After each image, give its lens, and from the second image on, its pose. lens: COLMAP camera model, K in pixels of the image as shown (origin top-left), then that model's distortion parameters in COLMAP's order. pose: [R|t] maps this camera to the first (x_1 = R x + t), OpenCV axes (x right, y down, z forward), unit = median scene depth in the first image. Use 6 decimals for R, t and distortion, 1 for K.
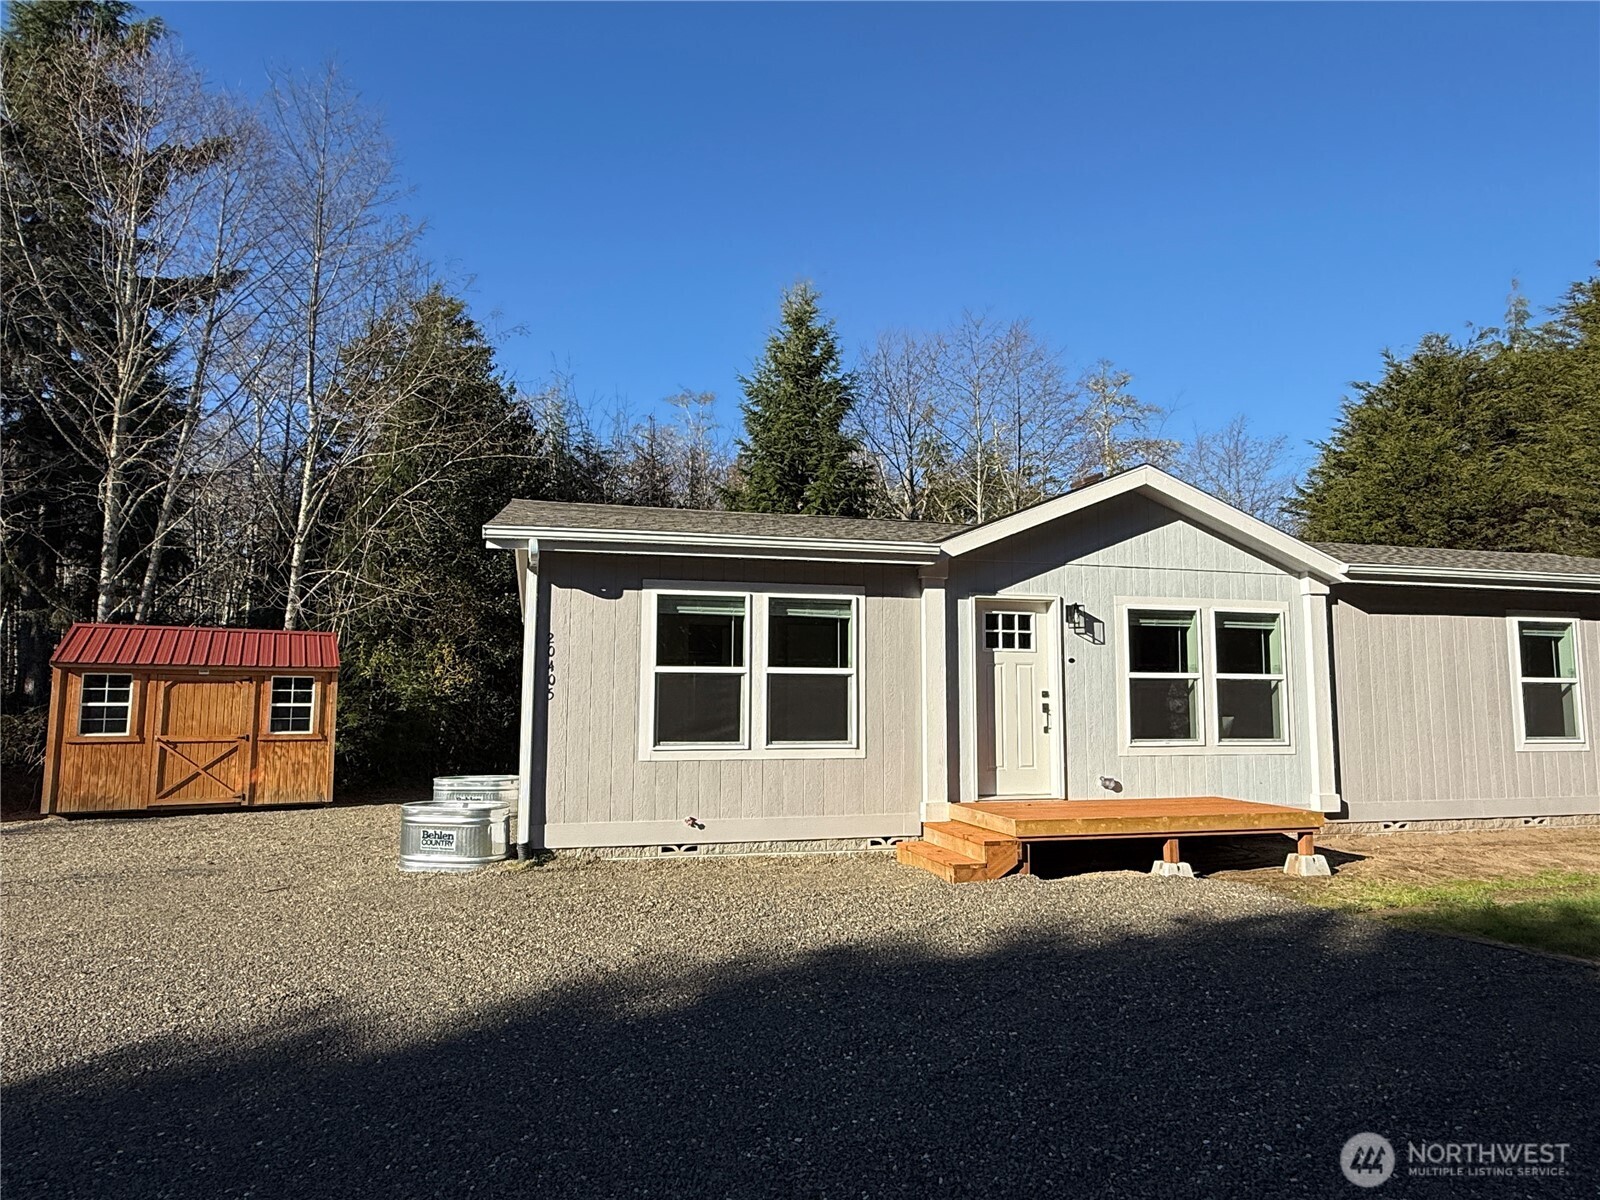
lens RADIAL K [[961.8, 0, 800.0], [0, 961.8, 600.0], [0, 0, 1]] dist [0.001049, 0.002407]
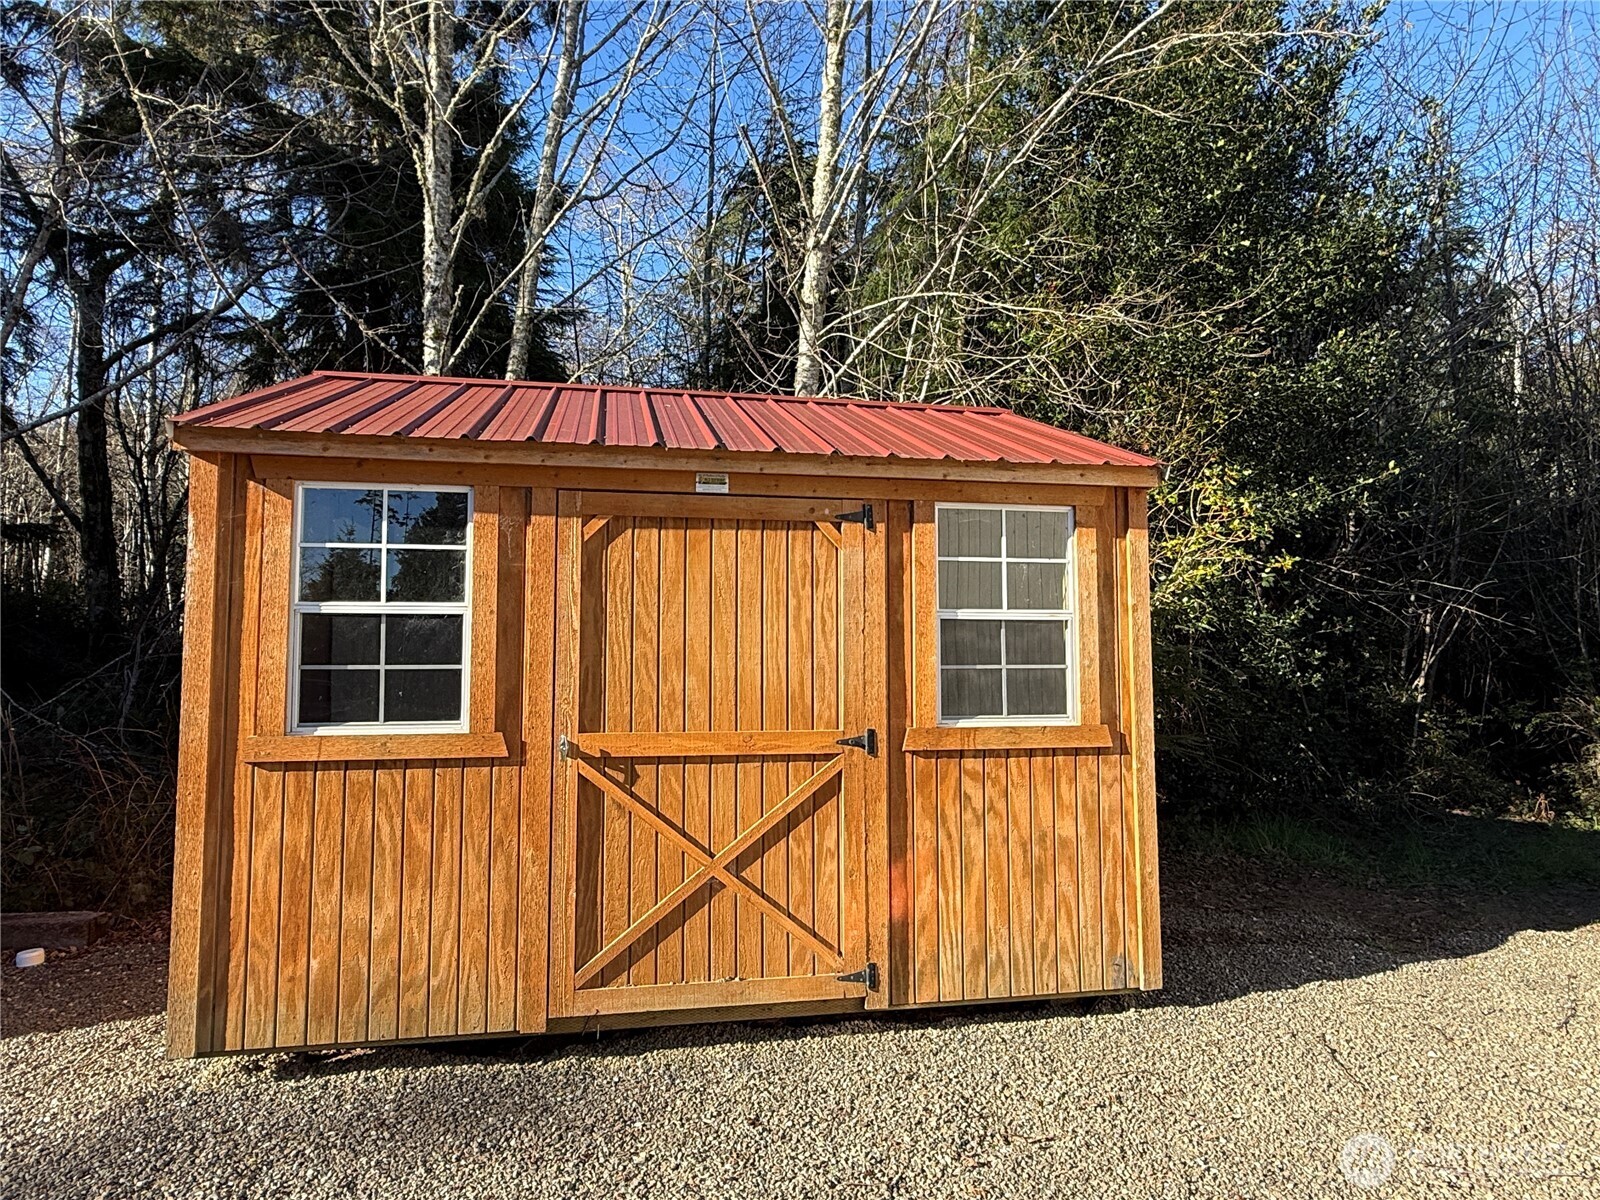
lens RADIAL K [[961.8, 0, 800.0], [0, 961.8, 600.0], [0, 0, 1]] dist [0.001049, 0.002407]
pose [[0.952621, -0.014859, -0.303798, -0.727749], [0.032006, 0.998158, 0.051543, 0.130131], [0.302473, -0.058825, 0.951341, 1.067209]]
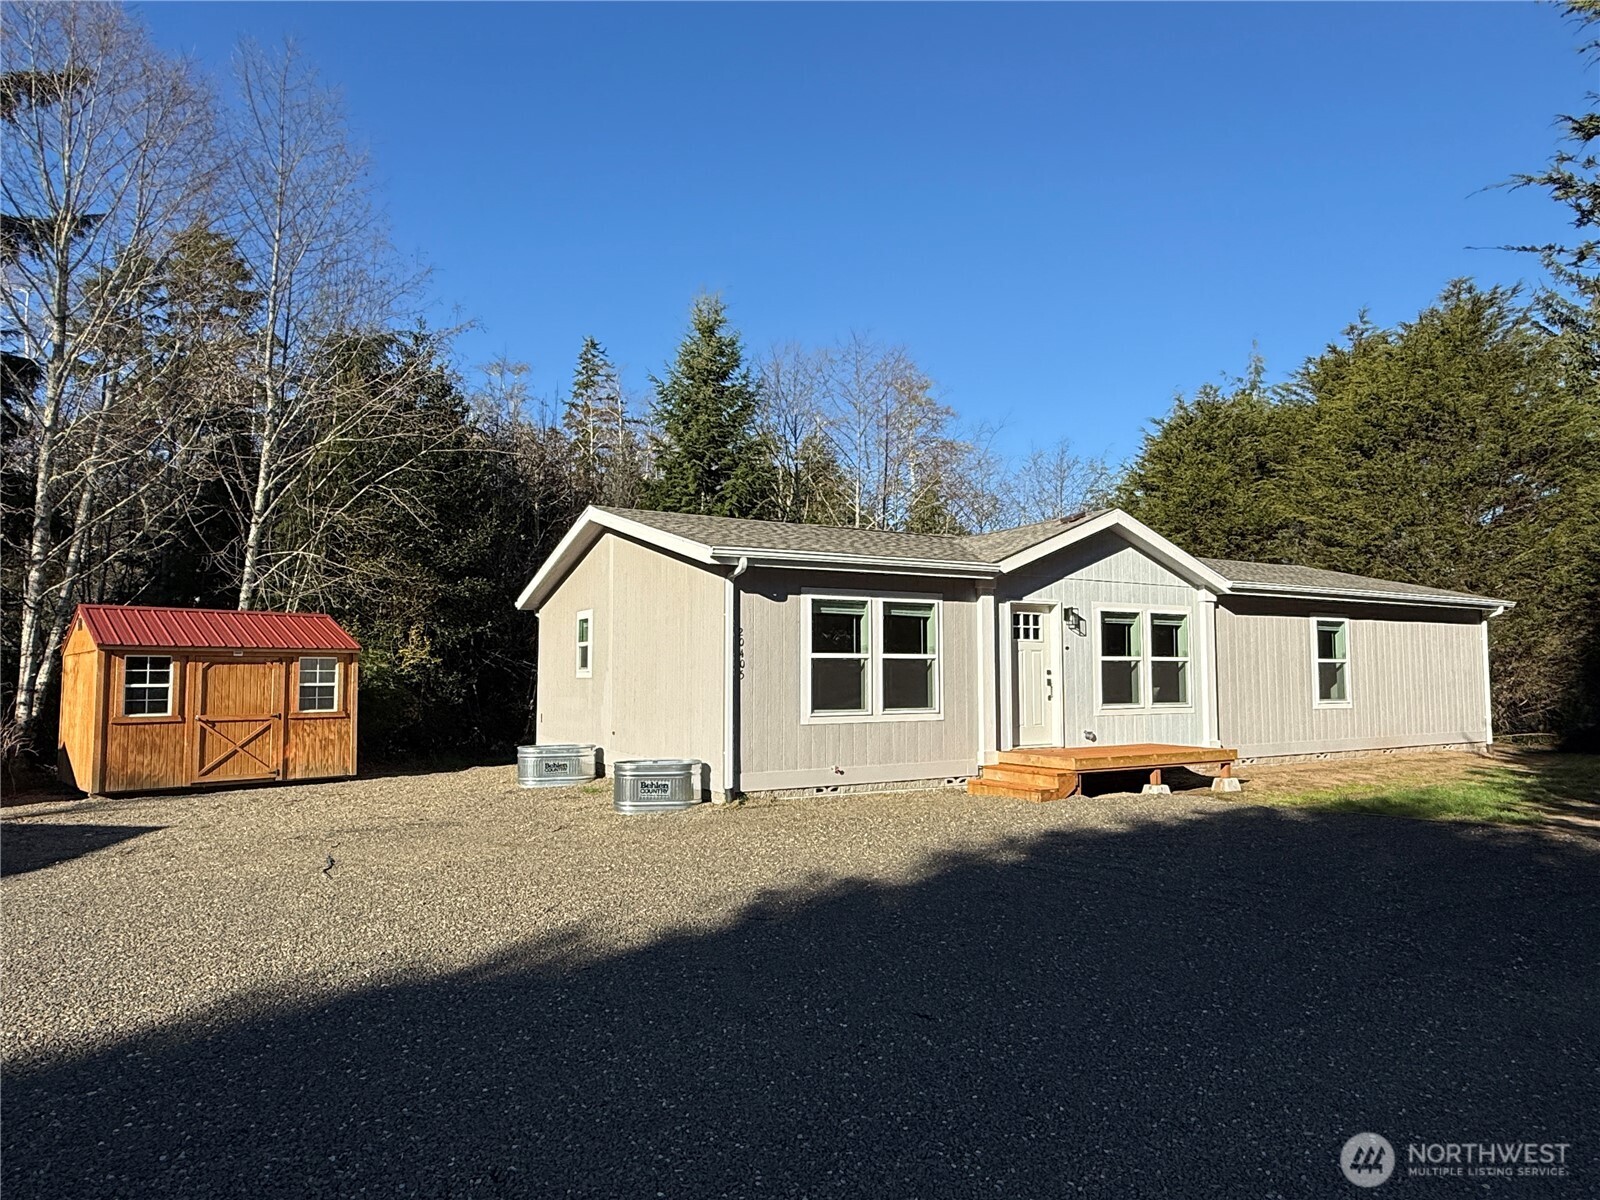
lens RADIAL K [[985.3, 0, 800.0], [0, 985.3, 600.0], [0, 0, 1]] dist [0.000485, -0.000984]
pose [[0.963984, 0.014410, 0.265570, -0.445697], [-0.021967, 0.999433, 0.025507, -0.032545], [-0.265052, -0.030422, 0.963754, -0.253852]]
